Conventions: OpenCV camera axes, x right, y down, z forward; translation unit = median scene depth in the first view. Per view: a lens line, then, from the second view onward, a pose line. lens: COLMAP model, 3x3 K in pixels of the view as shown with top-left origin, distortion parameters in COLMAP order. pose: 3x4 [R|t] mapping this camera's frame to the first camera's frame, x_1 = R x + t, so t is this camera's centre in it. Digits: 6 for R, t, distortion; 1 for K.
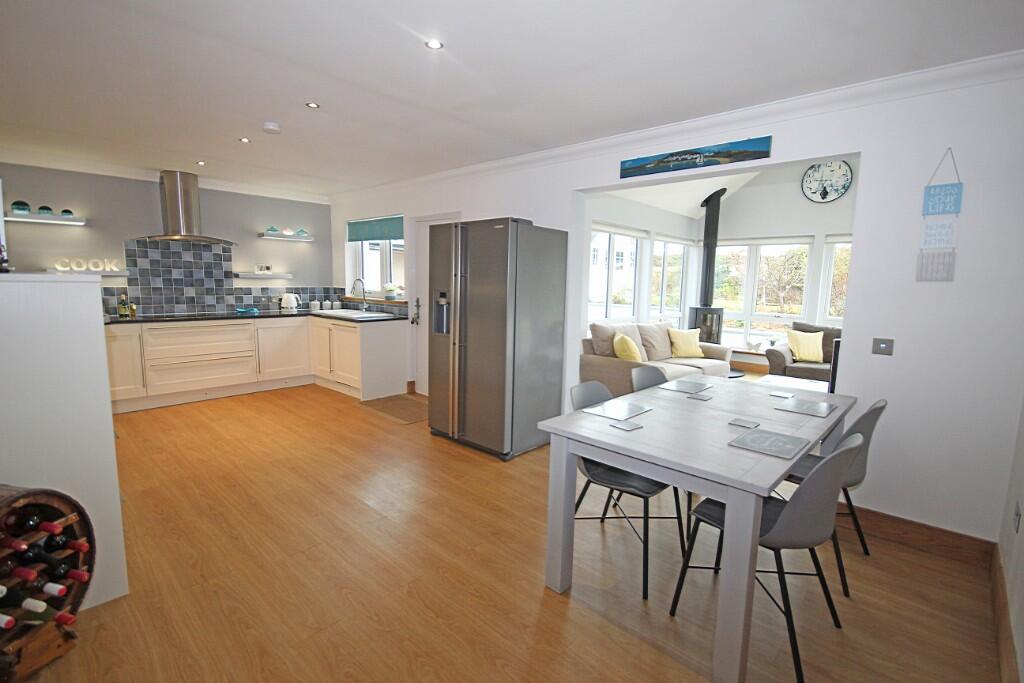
lens RADIAL K [[474.3, 0, 518.0], [0, 474.3, 342.1], [0, 0, 1]] dist [0.001220, -0.001189]
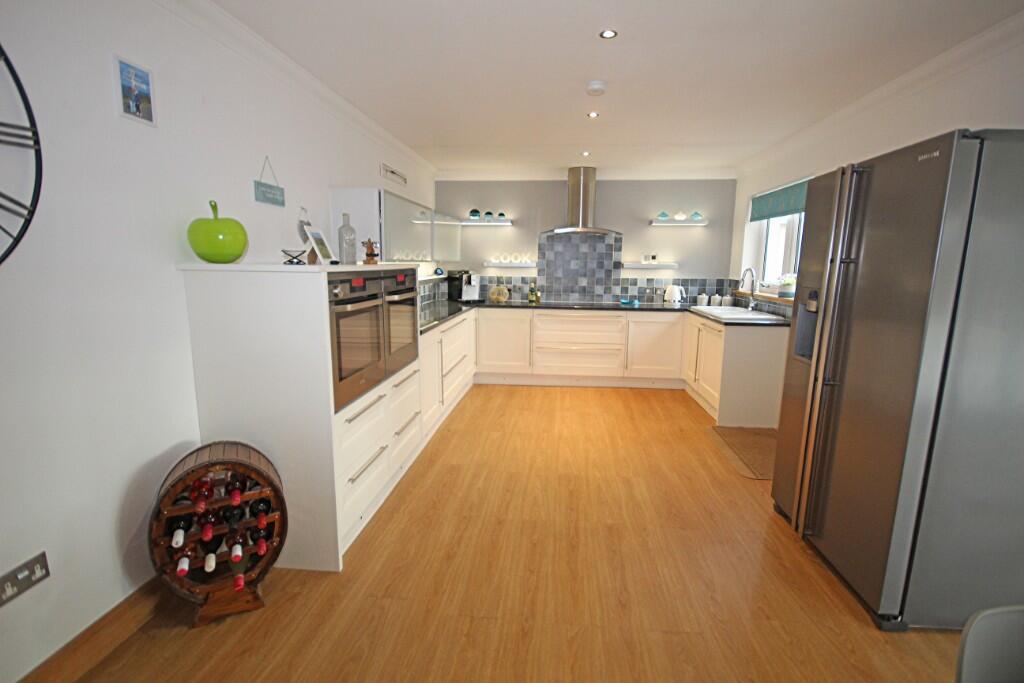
lens RADIAL K [[474.3, 0, 518.0], [0, 474.3, 342.1], [0, 0, 1]] dist [0.001220, -0.001189]
pose [[0.605557, 0.117311, -0.787108, 0.070207], [-0.101979, 0.992360, 0.069445, -0.032906], [0.789241, 0.038215, 0.612893, 0.258073]]
